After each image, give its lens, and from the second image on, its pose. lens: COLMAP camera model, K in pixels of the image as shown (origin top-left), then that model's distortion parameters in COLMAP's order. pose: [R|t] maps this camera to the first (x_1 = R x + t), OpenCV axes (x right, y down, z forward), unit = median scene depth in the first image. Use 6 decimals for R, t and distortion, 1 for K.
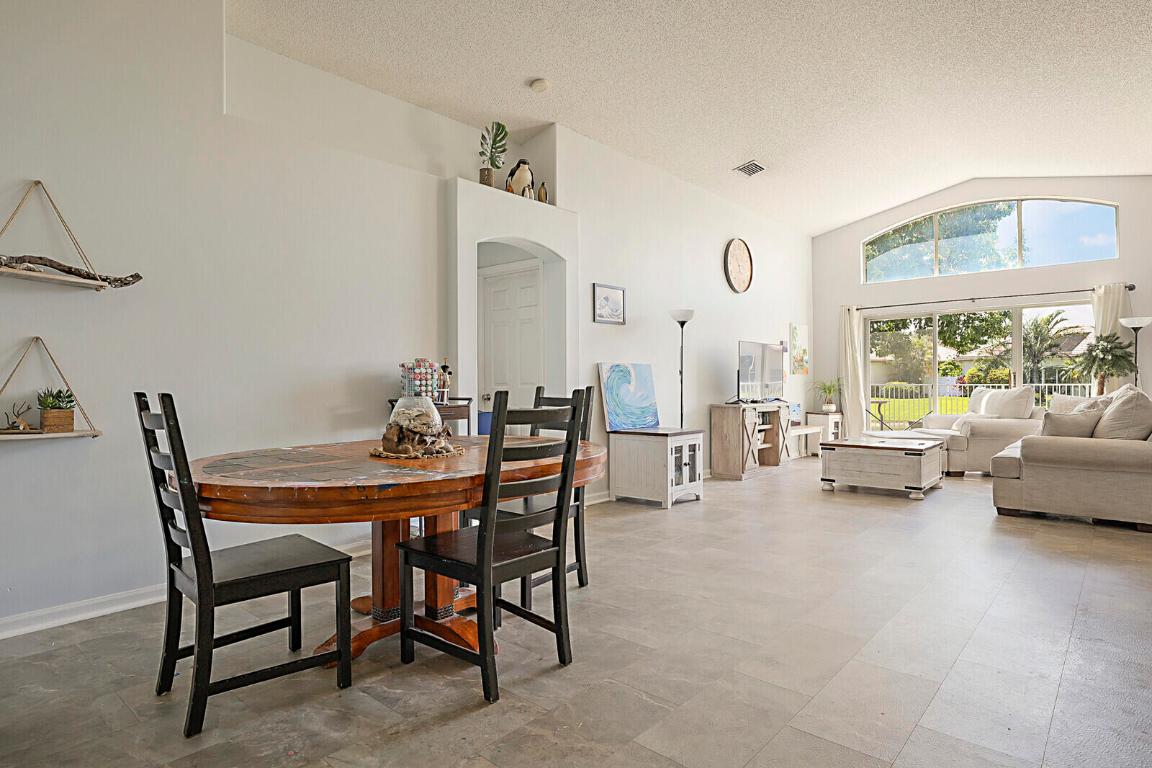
lens RADIAL K [[730.5, 0, 555.7], [0, 730.5, 384.8], [0, 0, 1]] dist [0.039159, 0.007209]
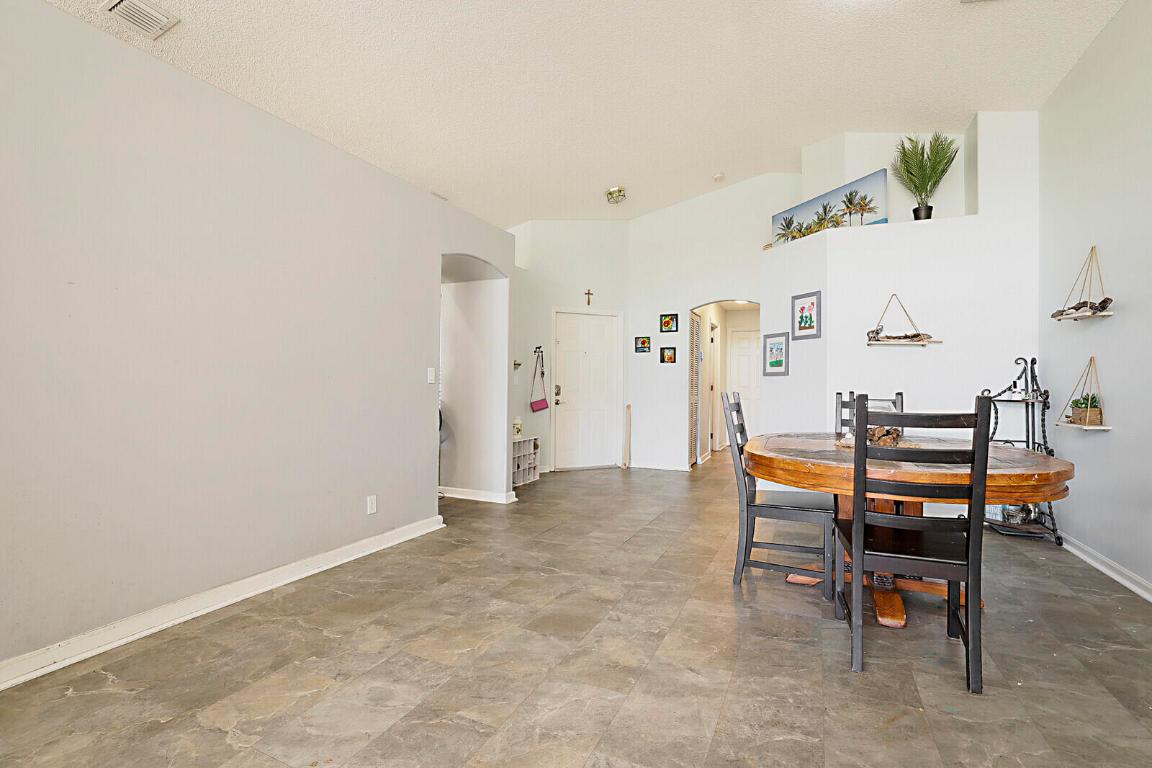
lens RADIAL K [[539.5, 0, 576.2], [0, 539.5, 385.5], [0, 0, 1]] dist [-0.000160, -0.000010]
pose [[-0.964174, -0.004334, -0.265236, 0.453555], [-0.001915, 0.999954, -0.009378, 0.002399], [0.265264, -0.008535, -0.964138, 1.468163]]
